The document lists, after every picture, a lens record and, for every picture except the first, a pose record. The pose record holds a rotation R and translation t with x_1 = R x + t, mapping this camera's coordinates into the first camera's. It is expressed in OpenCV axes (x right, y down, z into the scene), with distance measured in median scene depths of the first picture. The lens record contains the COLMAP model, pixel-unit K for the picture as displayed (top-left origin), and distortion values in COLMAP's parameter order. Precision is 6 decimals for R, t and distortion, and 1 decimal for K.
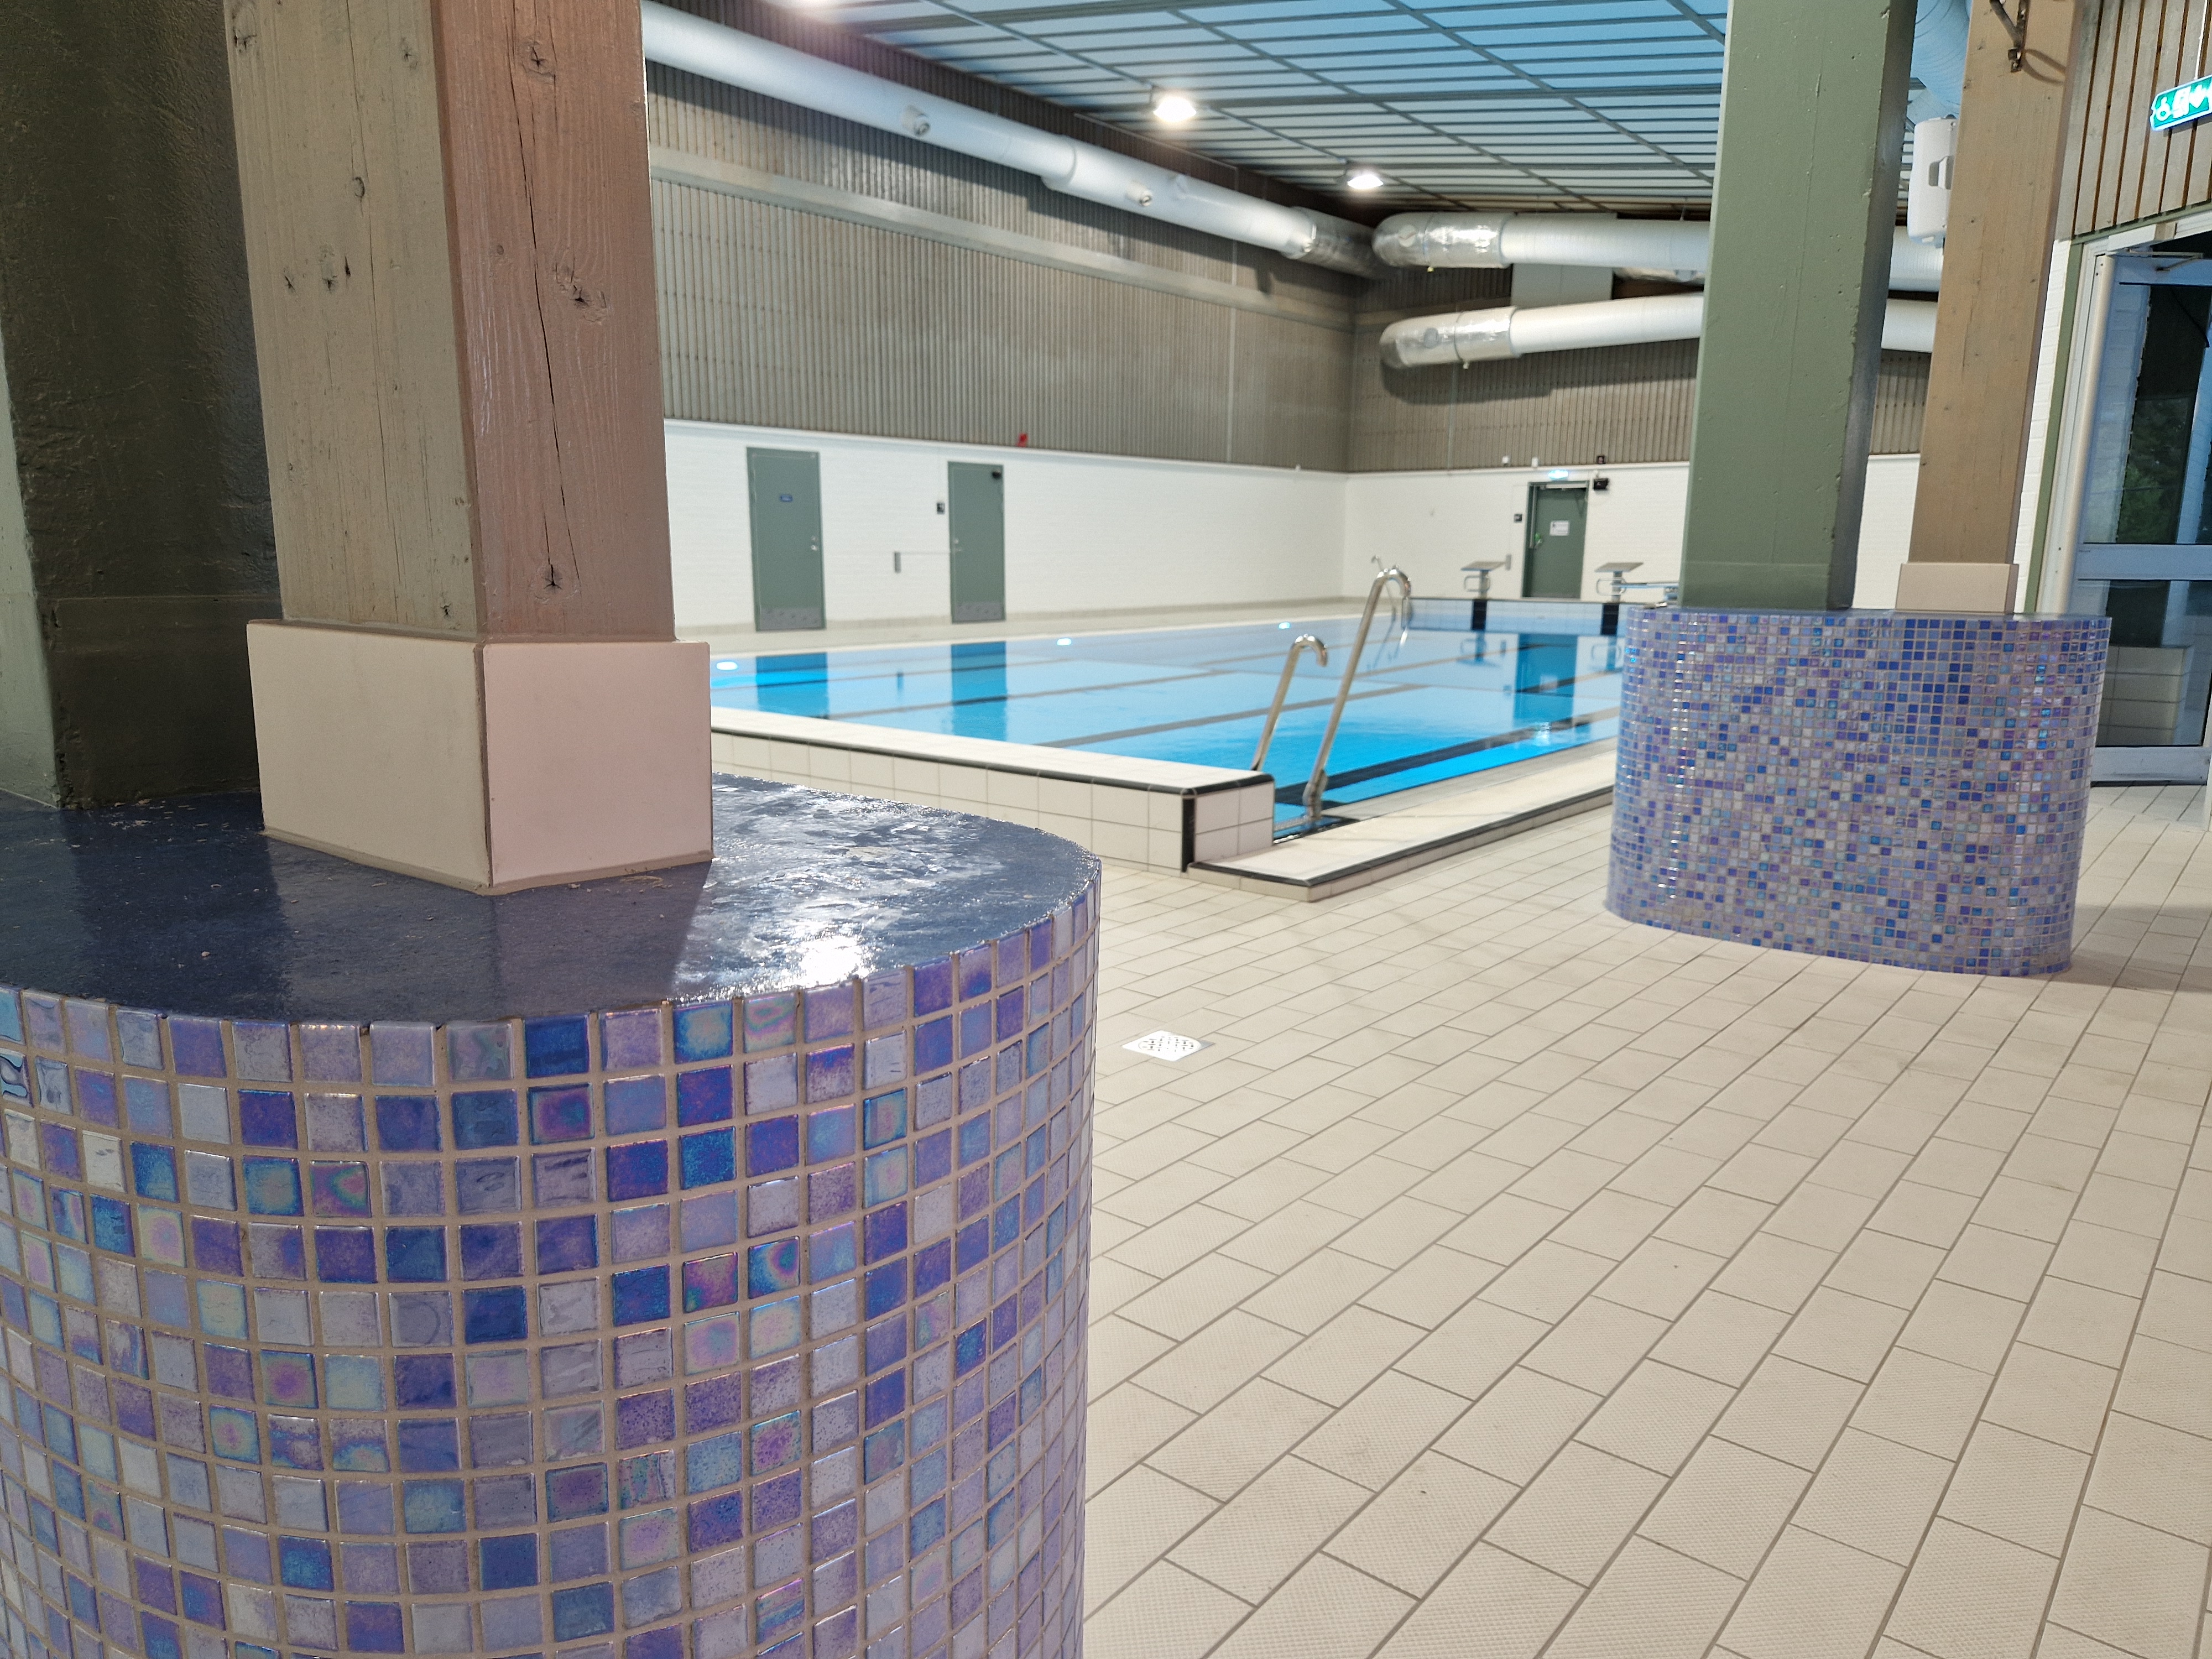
lens RADIAL K [[1494.3, 0, 1101.8], [0, 1494.3, 842.6], [0, 0, 1]] dist [0.039254, -0.001191]
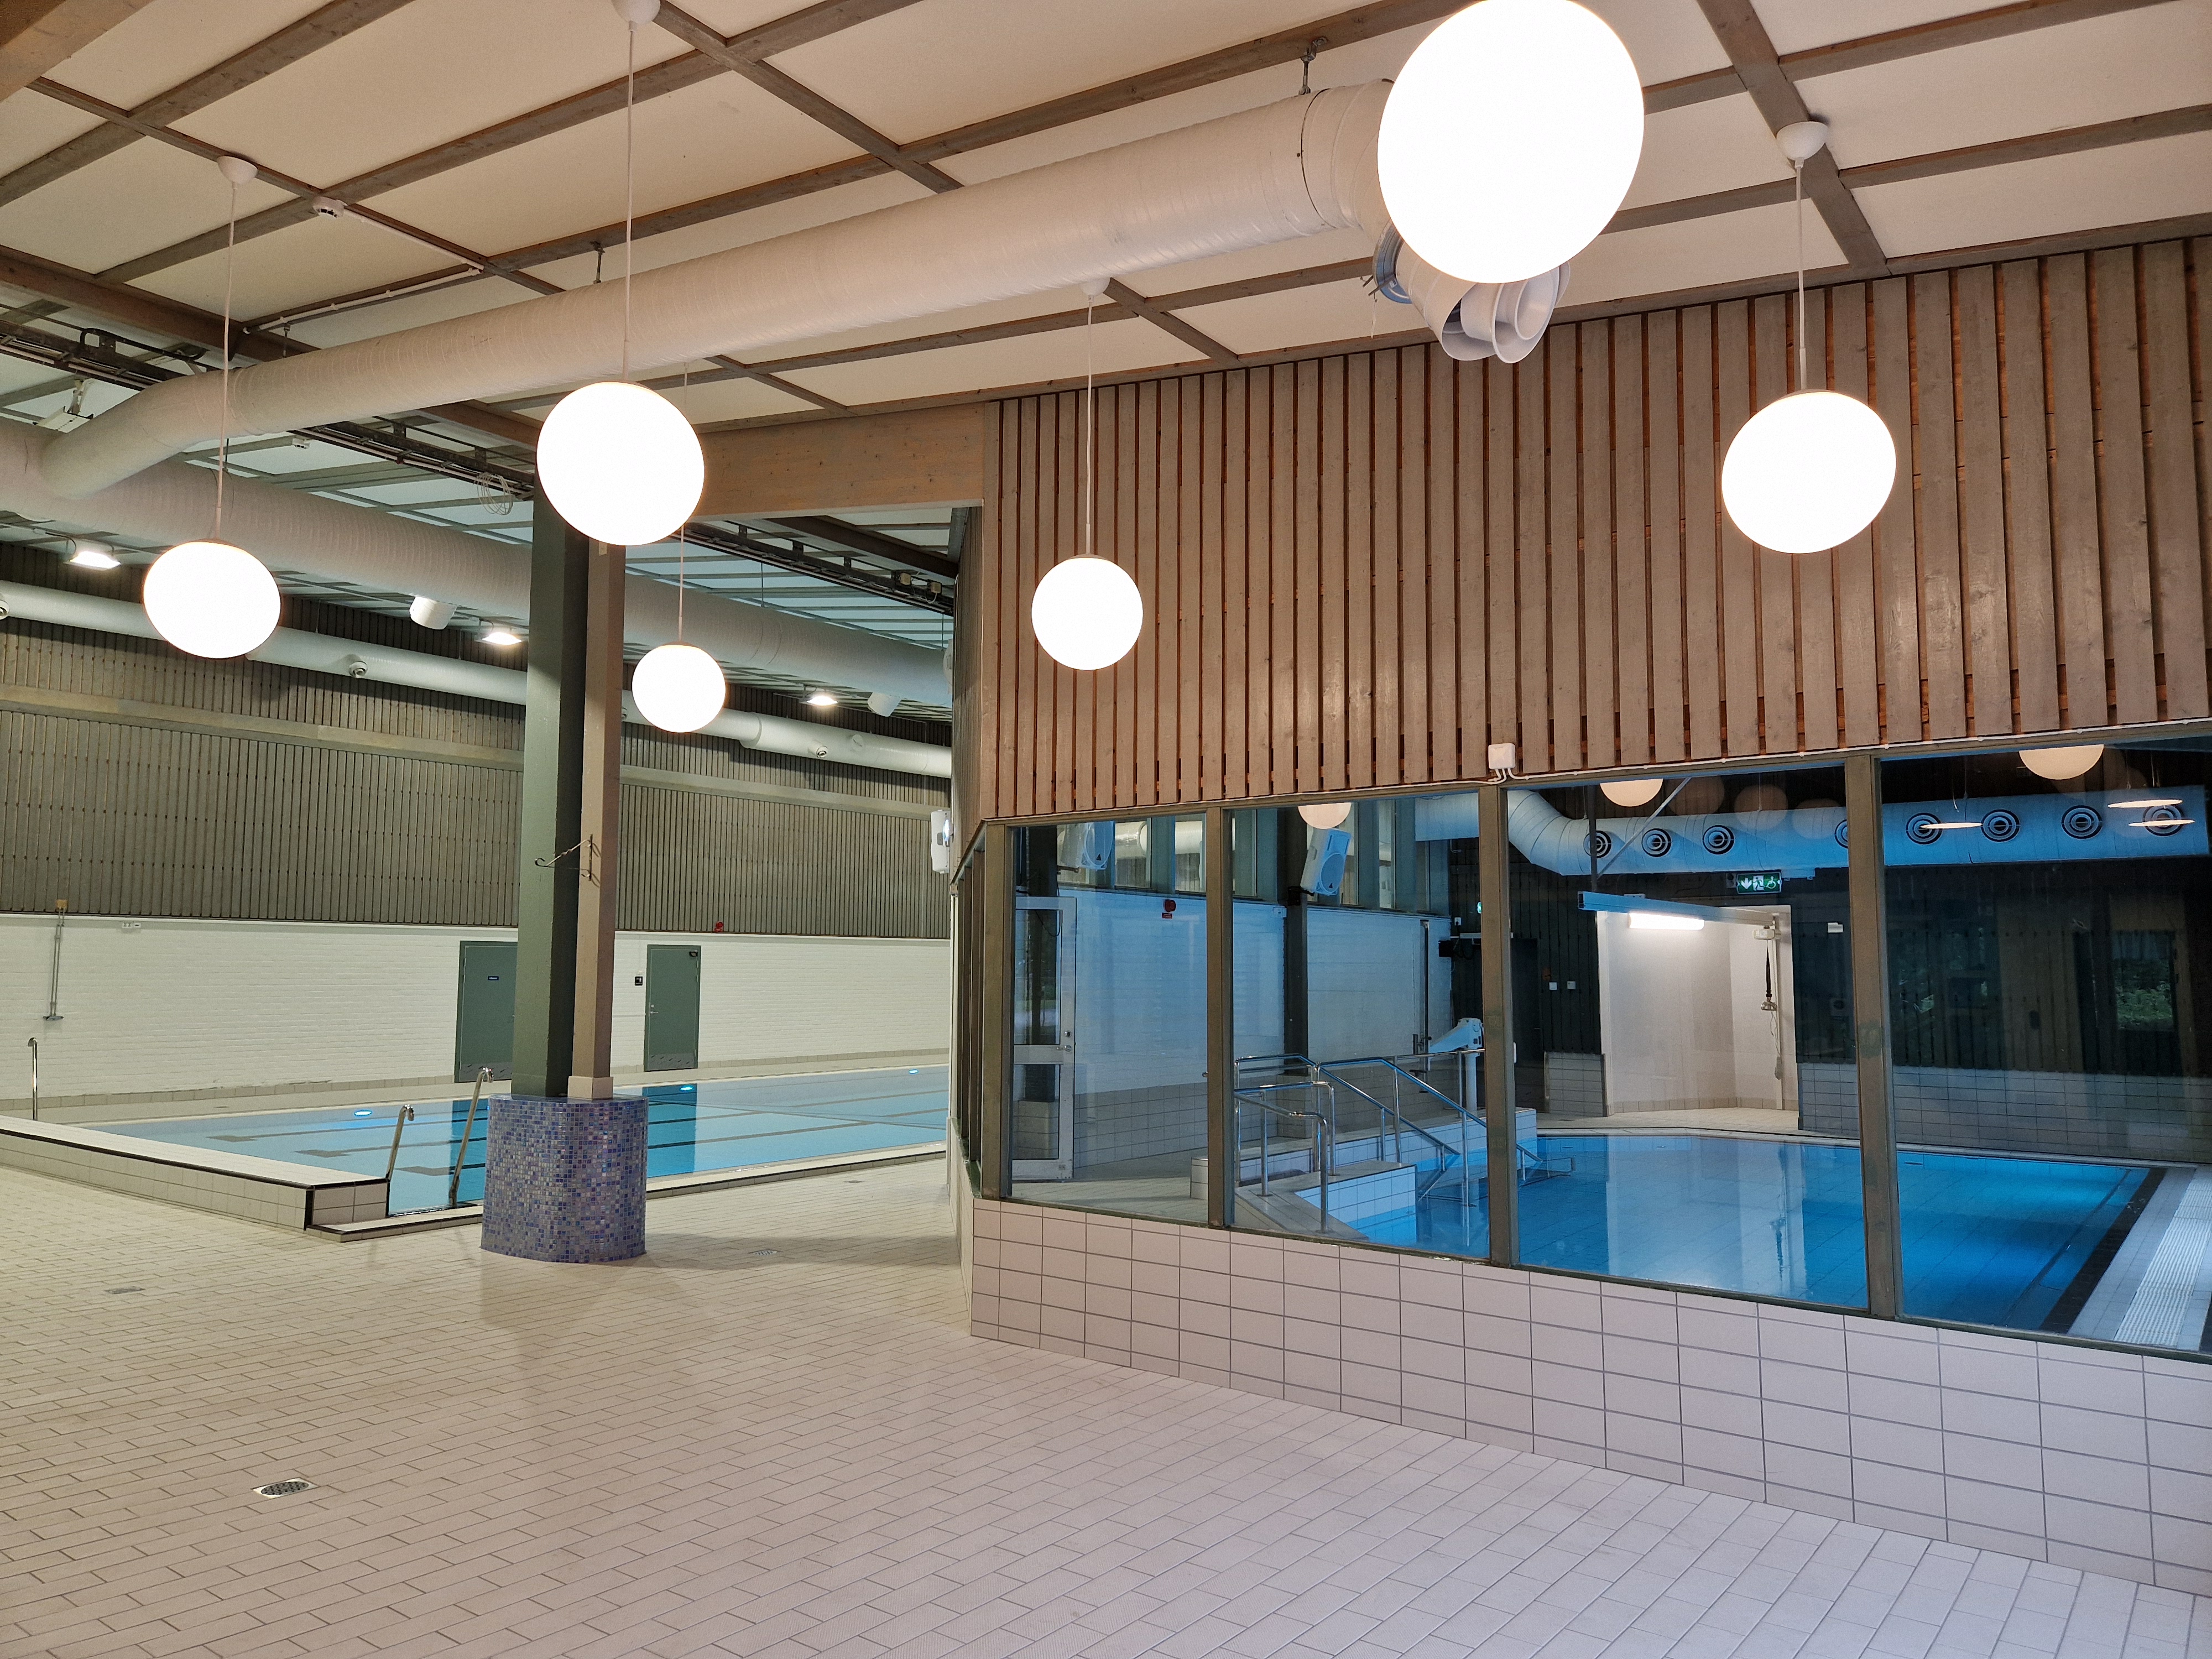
lens RADIAL K [[1494.3, 0, 1112.9], [0, 1494.3, 833.8], [0, 0, 1]] dist [0.039254, -0.001191]
pose [[0.999652, -0.001356, 0.026334, 0.259872], [0.008842, 0.958094, -0.286319, 0.024431], [-0.024842, 0.286452, 0.957772, -0.262277]]
